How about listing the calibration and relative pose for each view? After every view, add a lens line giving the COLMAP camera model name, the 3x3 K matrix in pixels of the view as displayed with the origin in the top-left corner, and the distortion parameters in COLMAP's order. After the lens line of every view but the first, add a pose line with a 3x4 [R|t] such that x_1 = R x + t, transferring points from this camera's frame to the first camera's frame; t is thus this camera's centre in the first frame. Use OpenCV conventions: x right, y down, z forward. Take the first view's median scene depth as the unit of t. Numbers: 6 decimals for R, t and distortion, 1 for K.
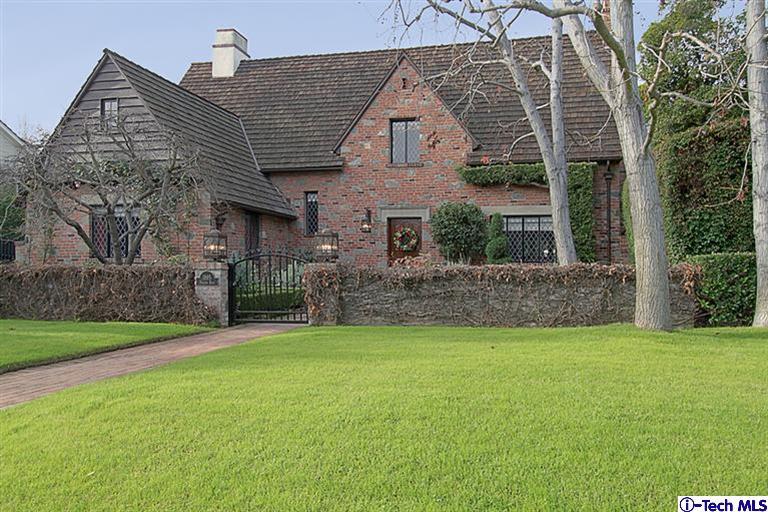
lens RADIAL K [[379.1, 0, 387.0], [0, 379.1, 256.5], [0, 0, 1]] dist [0.000235, 0.000595]
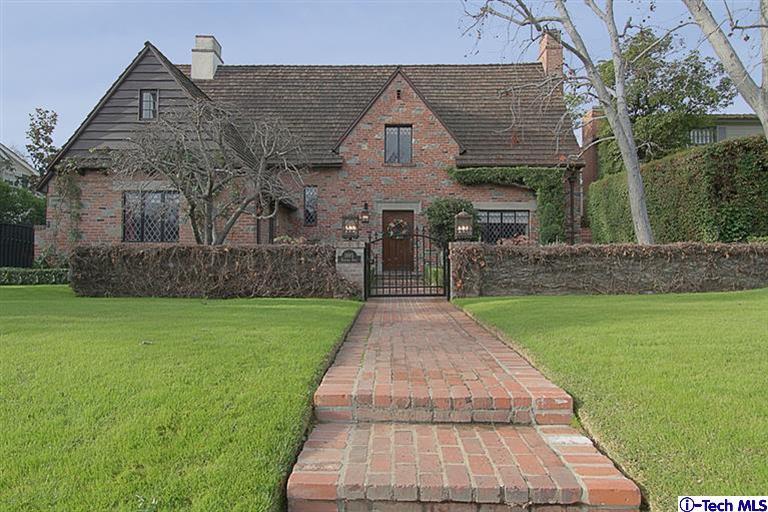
lens RADIAL K [[331.0, 0, 383.7], [0, 331.0, 240.9], [0, 0, 1]] dist [-0.002395, 0.000117]
pose [[0.991081, 0.007089, 0.133073, -0.146845], [-0.004750, 0.999829, -0.017887, 0.008981], [-0.133177, 0.017096, 0.990945, 0.015646]]
